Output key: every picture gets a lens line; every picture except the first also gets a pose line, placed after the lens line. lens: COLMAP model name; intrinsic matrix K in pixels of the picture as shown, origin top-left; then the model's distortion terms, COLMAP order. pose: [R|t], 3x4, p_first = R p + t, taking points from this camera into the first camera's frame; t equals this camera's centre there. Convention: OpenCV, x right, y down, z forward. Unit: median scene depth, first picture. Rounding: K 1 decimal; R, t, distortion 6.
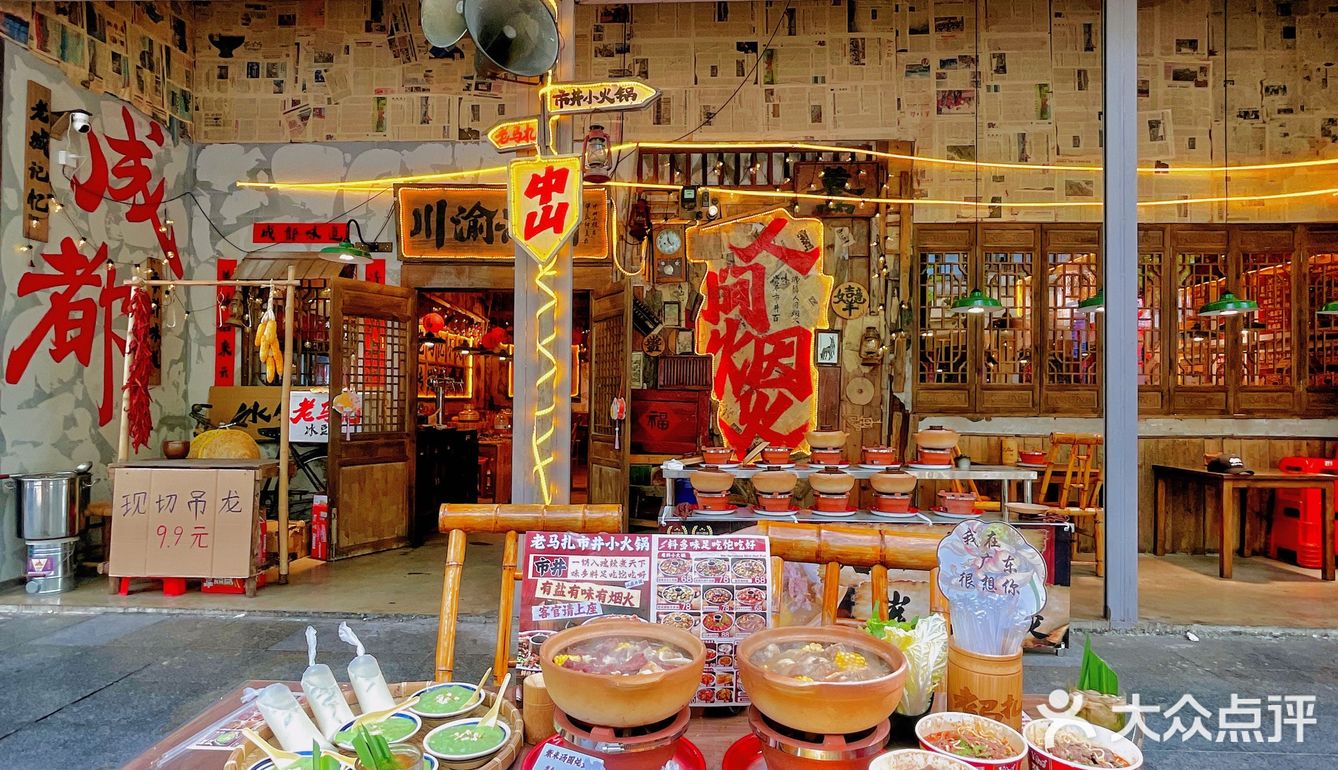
lens RADIAL K [[688.1, 0, 669.1], [0, 688.1, 389.8], [0, 0, 1]] dist [-0.022428, -0.000734]
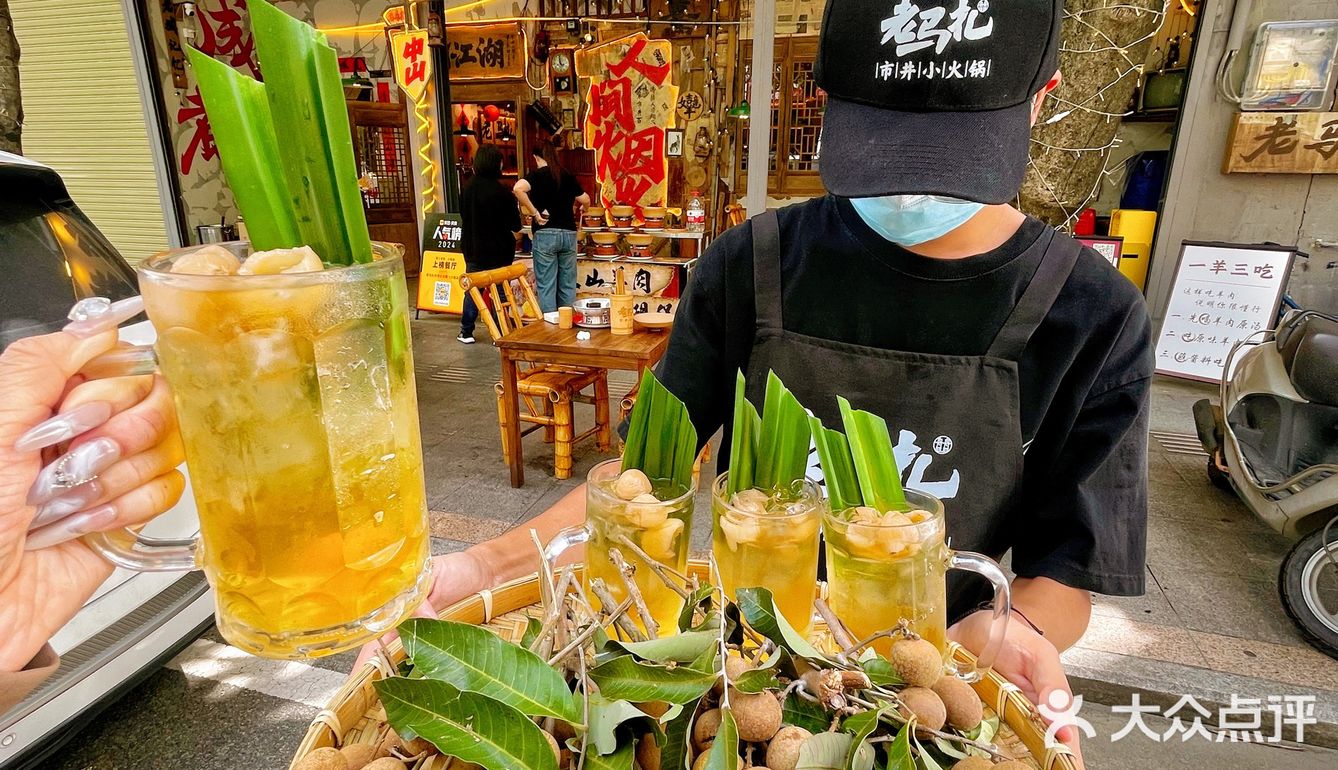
lens RADIAL K [[688.1, 0, 669.1], [0, 688.1, 389.8], [0, 0, 1]] dist [-0.022428, -0.000734]
pose [[0.966905, 0.079951, -0.242287, 0.589449], [0.000302, 0.949274, 0.314451, -0.024724], [0.255137, -0.304117, 0.917833, -0.401703]]
